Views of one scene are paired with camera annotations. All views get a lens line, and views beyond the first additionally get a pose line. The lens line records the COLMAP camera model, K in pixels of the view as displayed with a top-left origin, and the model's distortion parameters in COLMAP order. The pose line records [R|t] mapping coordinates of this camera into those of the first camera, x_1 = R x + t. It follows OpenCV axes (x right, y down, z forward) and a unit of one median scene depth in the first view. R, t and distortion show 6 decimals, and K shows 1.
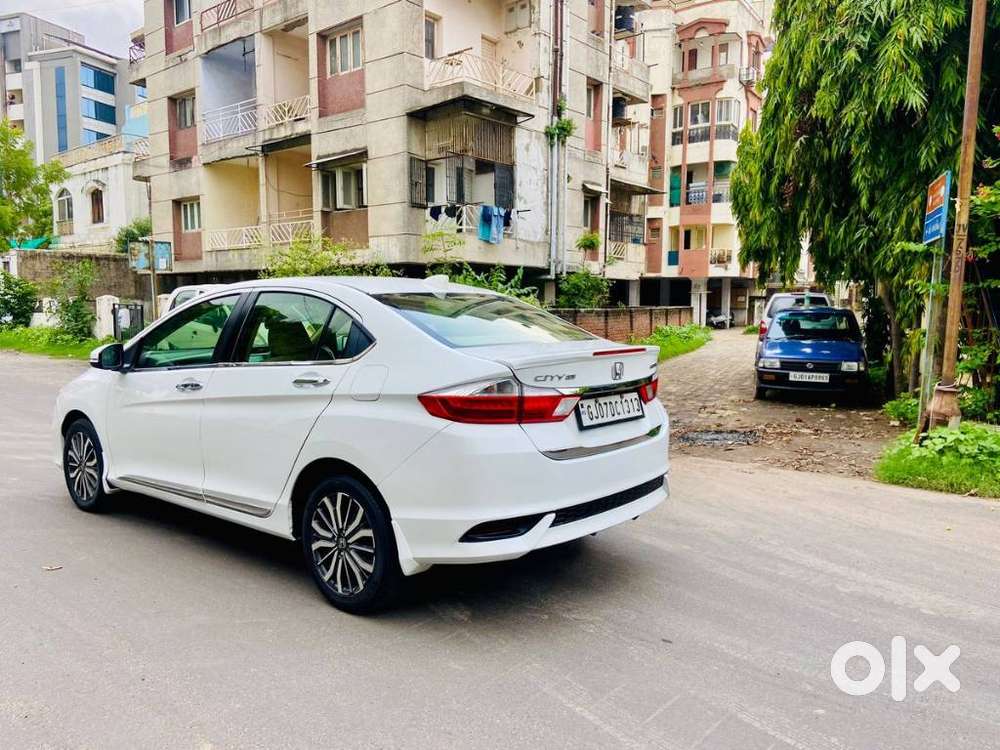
lens RADIAL K [[753.6, 0, 496.3], [0, 753.6, 373.7], [0, 0, 1]] dist [0.123996, -0.155615]
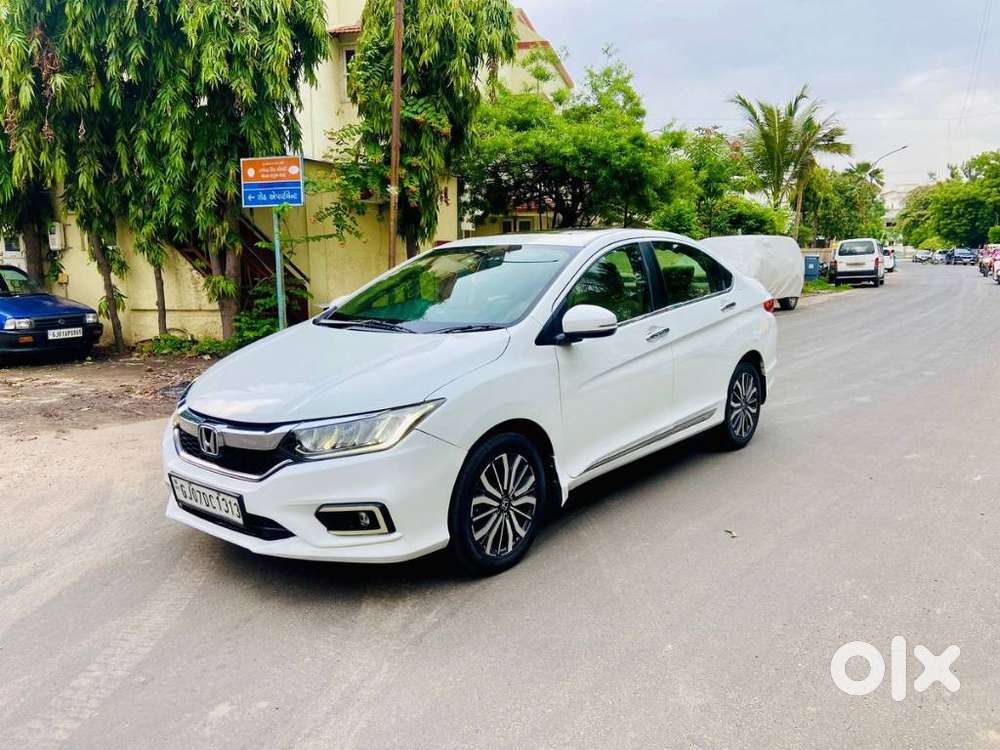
lens RADIAL K [[753.6, 0, 490.9], [0, 753.6, 375.8], [0, 0, 1]] dist [0.123996, -0.155615]
pose [[-0.001345, -0.160715, 0.987000, -0.552687], [0.100556, 0.981976, 0.160034, -0.044323], [-0.994931, 0.099464, 0.014840, 0.473092]]
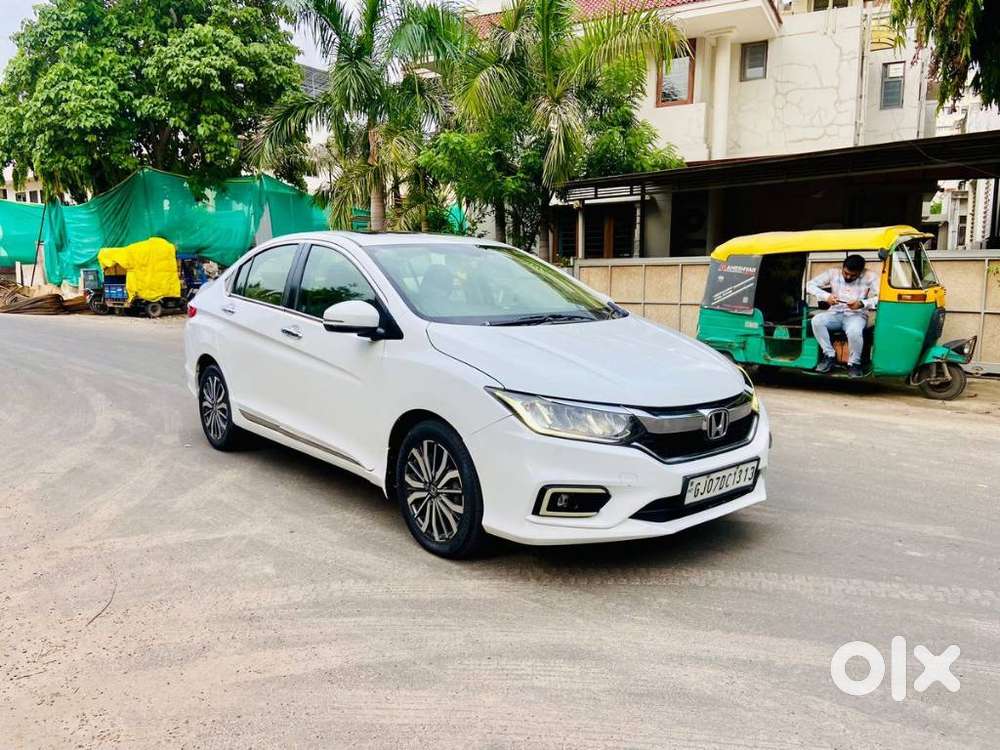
lens RADIAL K [[753.6, 0, 488.0], [0, 753.6, 384.2], [0, 0, 1]] dist [0.123996, -0.155615]
pose [[-0.984472, -0.022668, 0.174071, -0.230070], [0.020237, 0.970360, 0.240814, -0.072776], [-0.174371, 0.240597, -0.954834, 0.883622]]
